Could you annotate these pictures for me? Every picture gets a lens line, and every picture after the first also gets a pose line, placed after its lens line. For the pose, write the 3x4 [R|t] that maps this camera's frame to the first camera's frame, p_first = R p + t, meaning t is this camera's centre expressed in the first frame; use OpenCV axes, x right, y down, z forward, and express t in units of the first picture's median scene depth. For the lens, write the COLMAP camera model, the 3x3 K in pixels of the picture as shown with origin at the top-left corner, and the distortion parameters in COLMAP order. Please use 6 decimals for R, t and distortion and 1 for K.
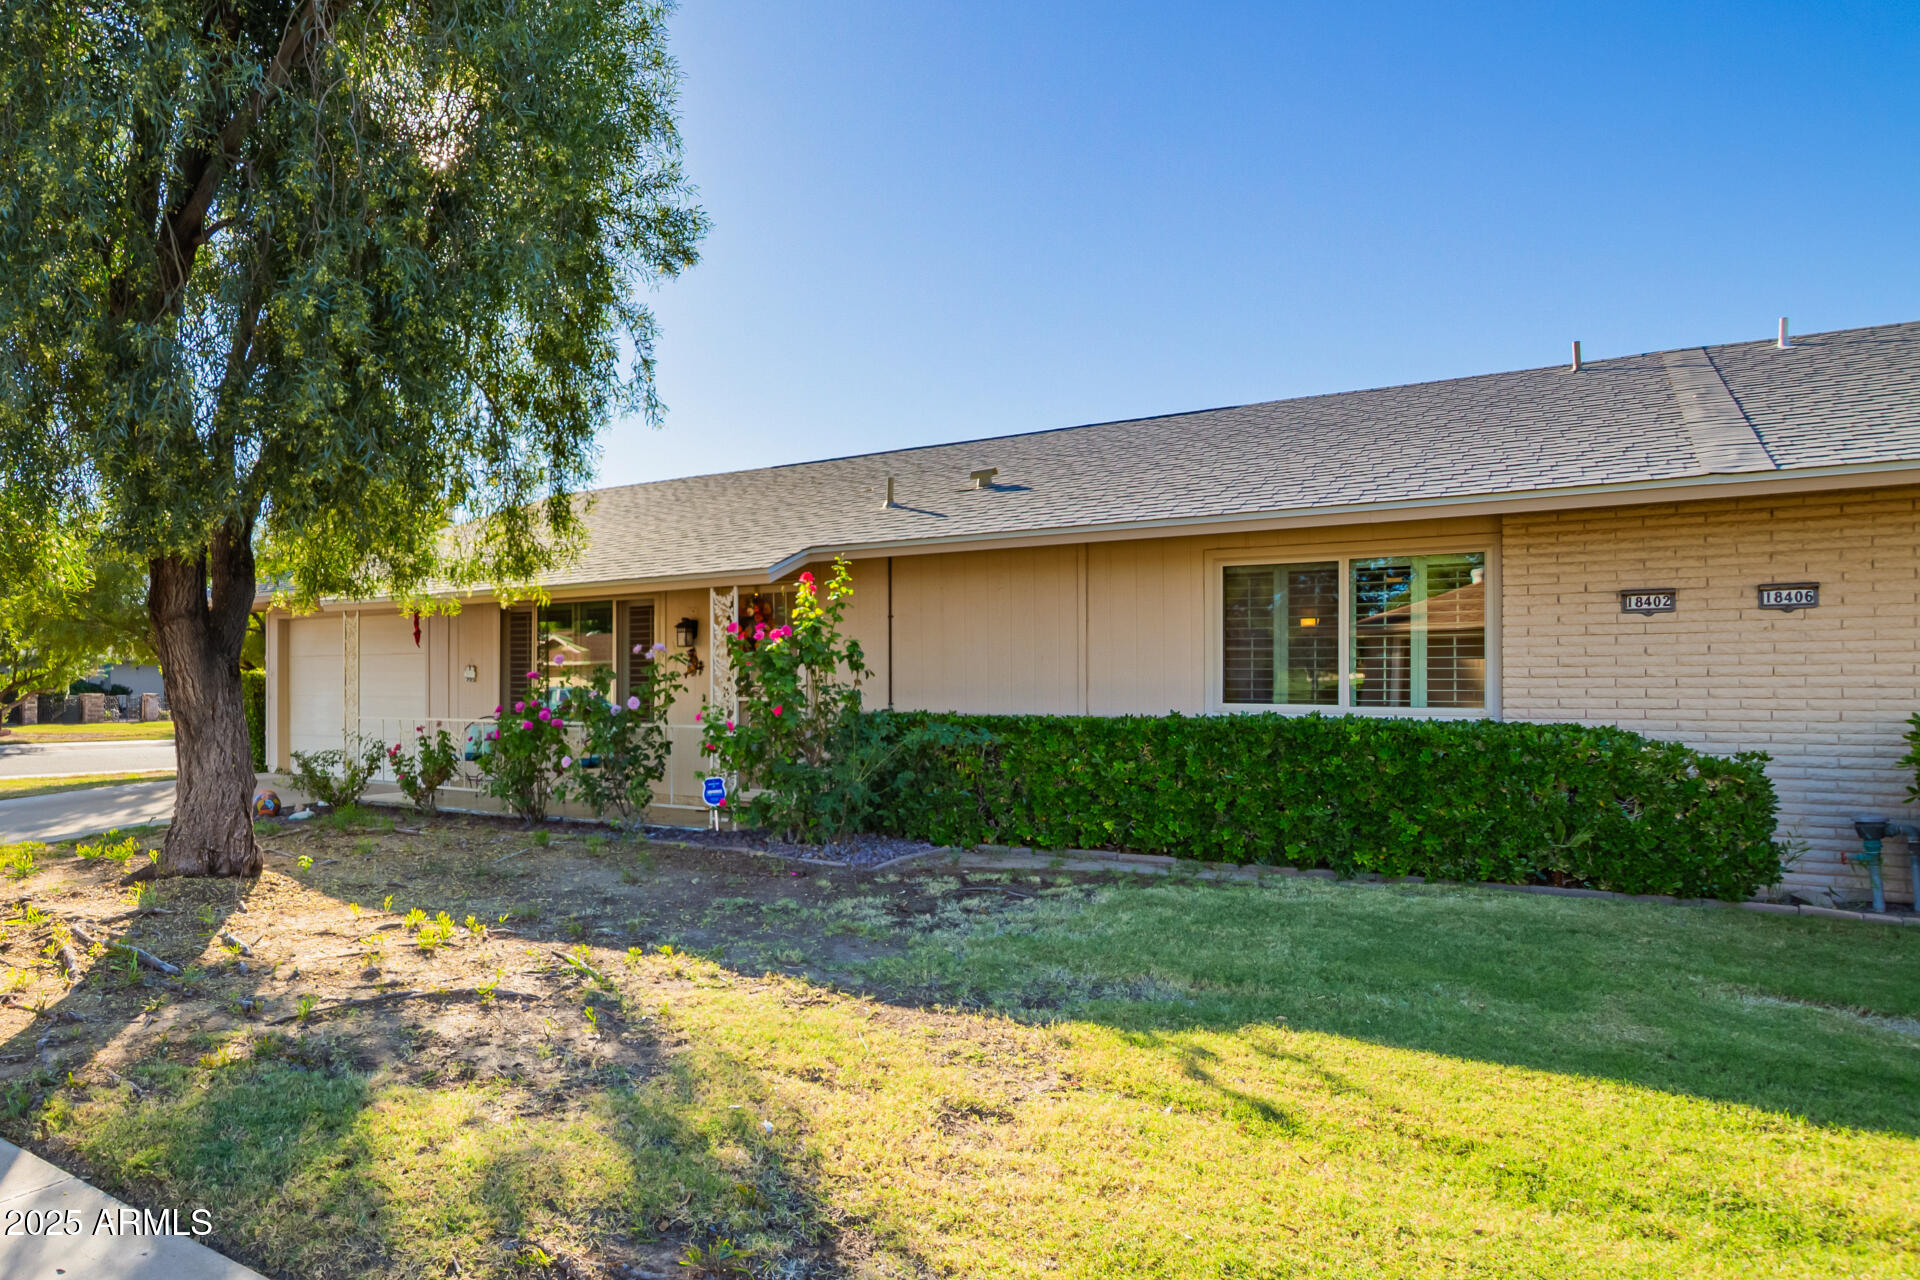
lens RADIAL K [[1393.4, 0, 959.9], [0, 1393.4, 641.8], [0, 0, 1]] dist [-0.013665, 0.000510]
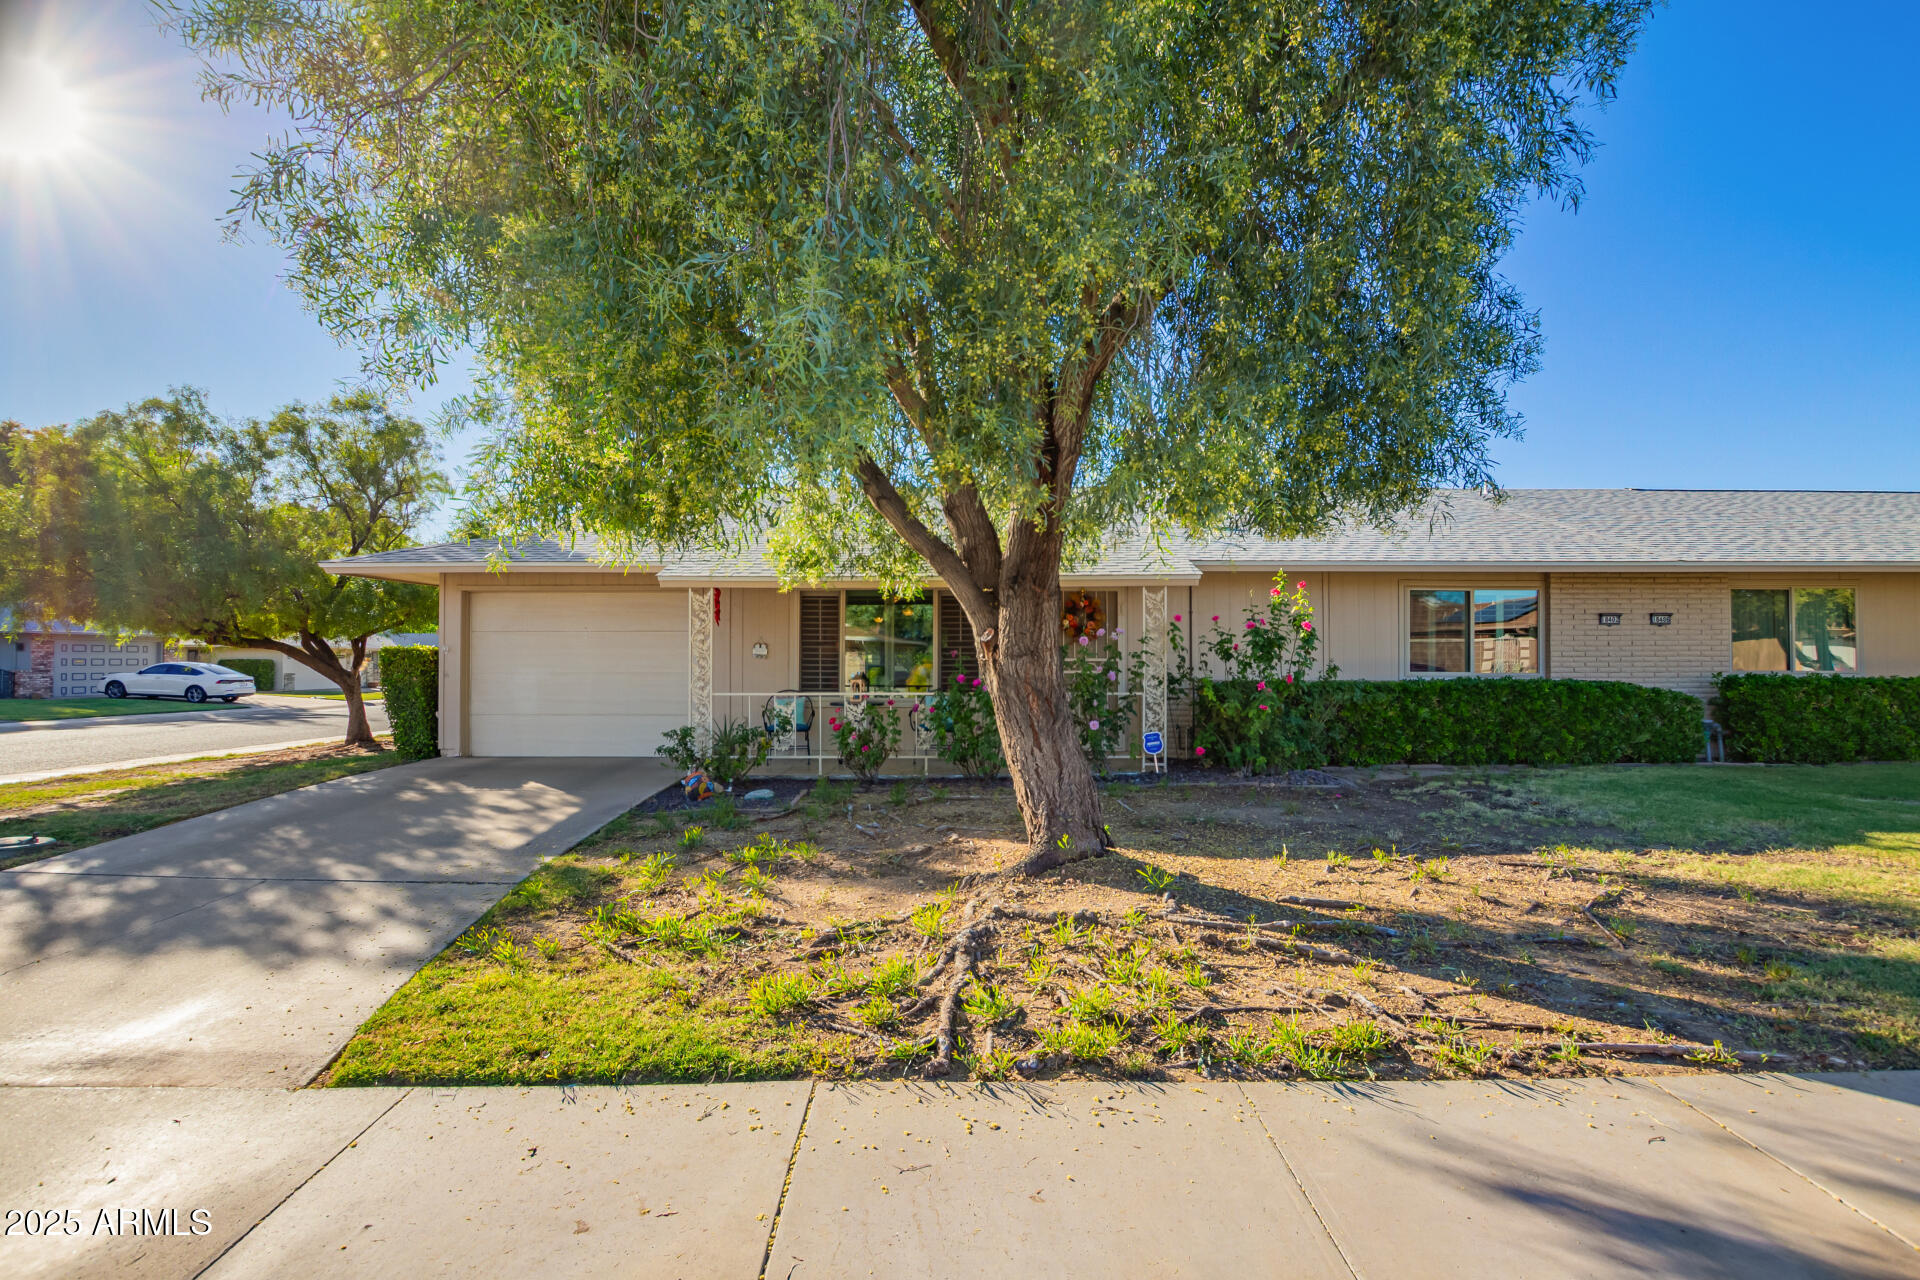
lens RADIAL K [[890.6, 0, 959.5], [0, 890.6, 643.3], [0, 0, 1]] dist [0.003404, 0.000029]
pose [[0.776193, 0.017574, 0.630250, -0.938169], [-0.011872, 0.999842, -0.013259, 0.030683], [-0.630383, 0.002809, 0.776279, 0.524478]]
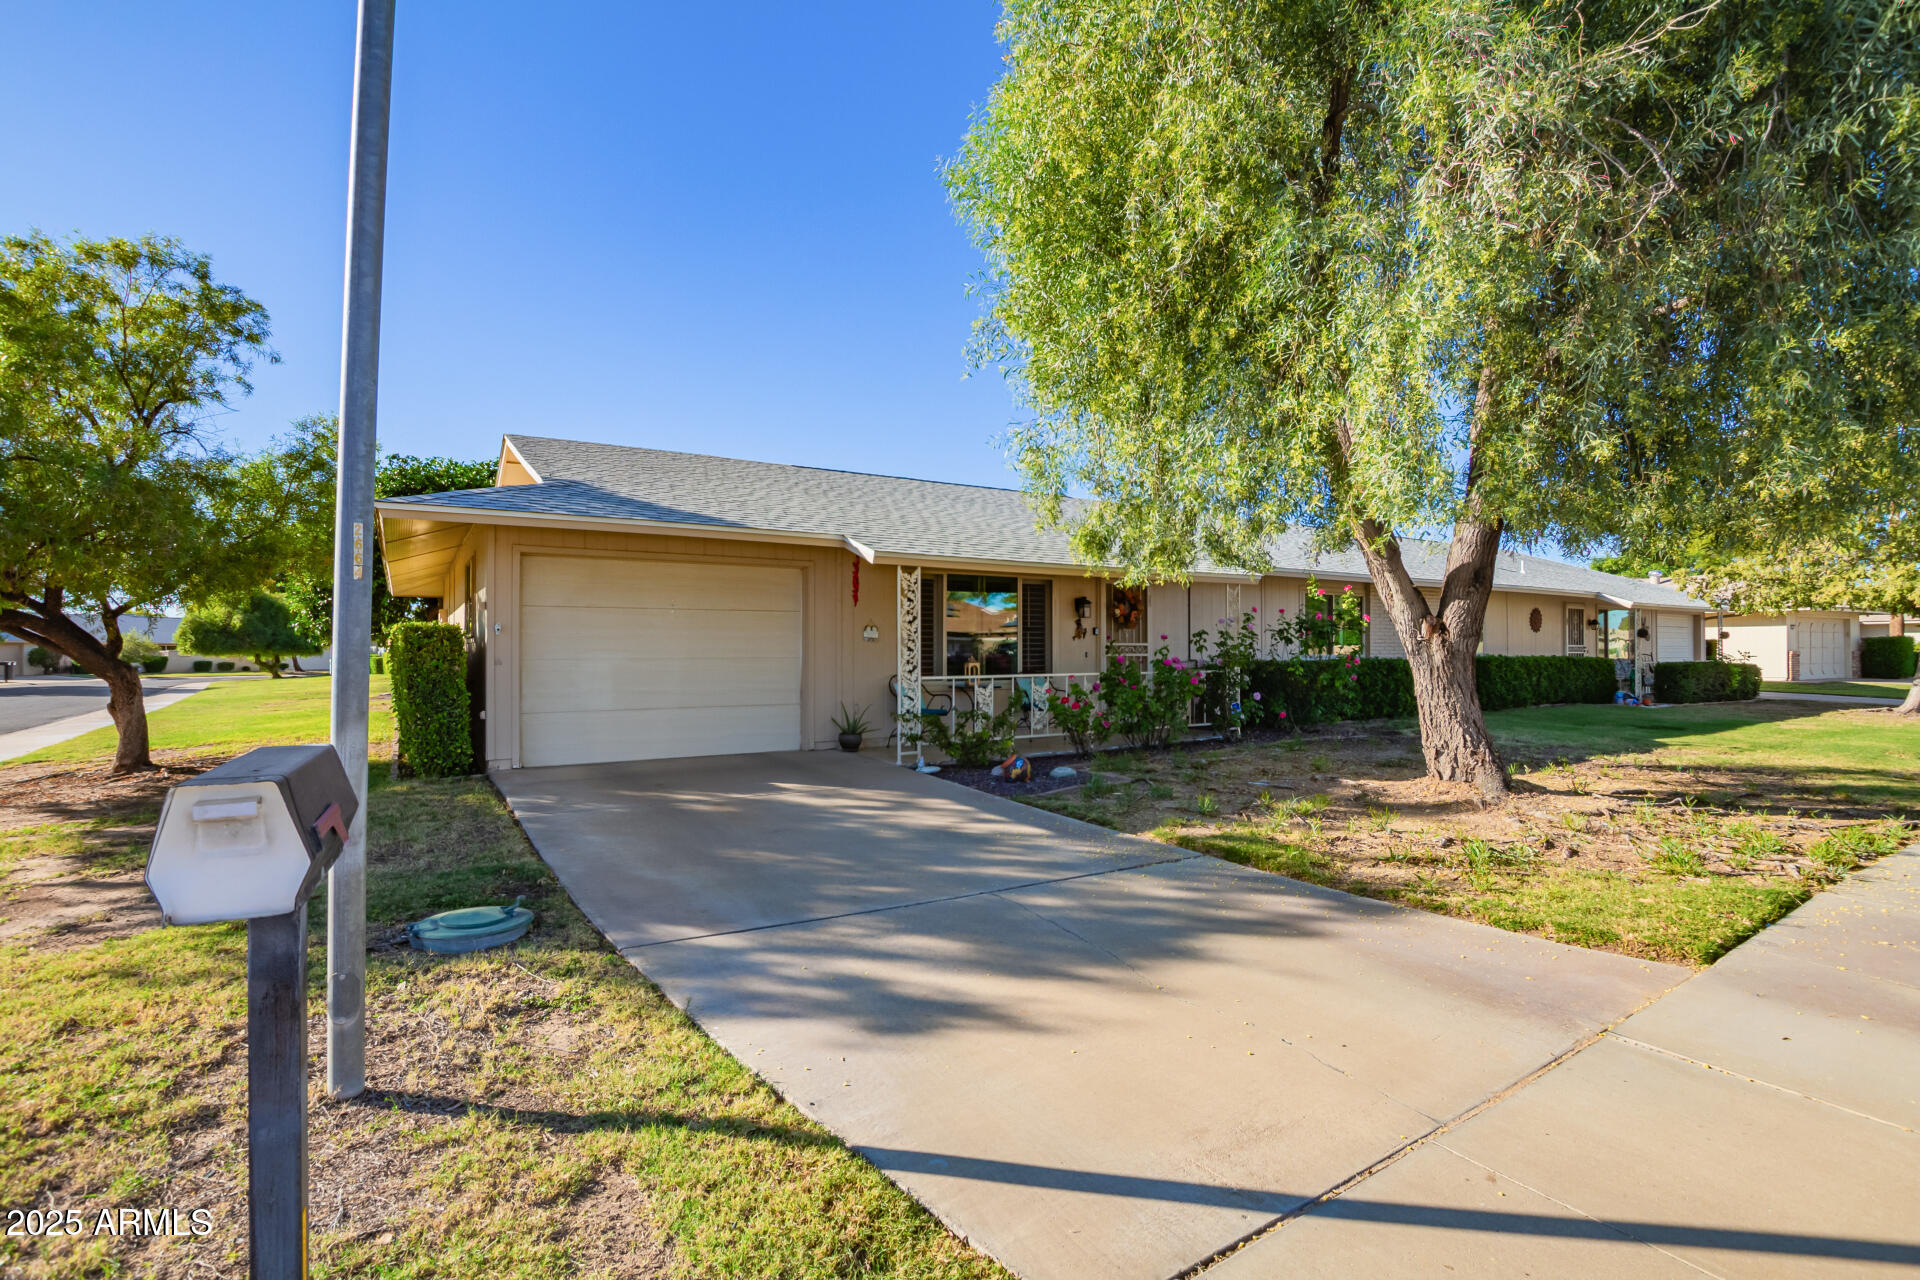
lens RADIAL K [[890.6, 0, 959.6], [0, 890.6, 643.0], [0, 0, 1]] dist [0.003404, 0.000029]
pose [[0.297746, 0.016218, 0.954507, -1.417315], [-0.009448, 0.999857, -0.014041, 0.053229], [-0.954598, -0.004838, 0.297857, 1.142531]]
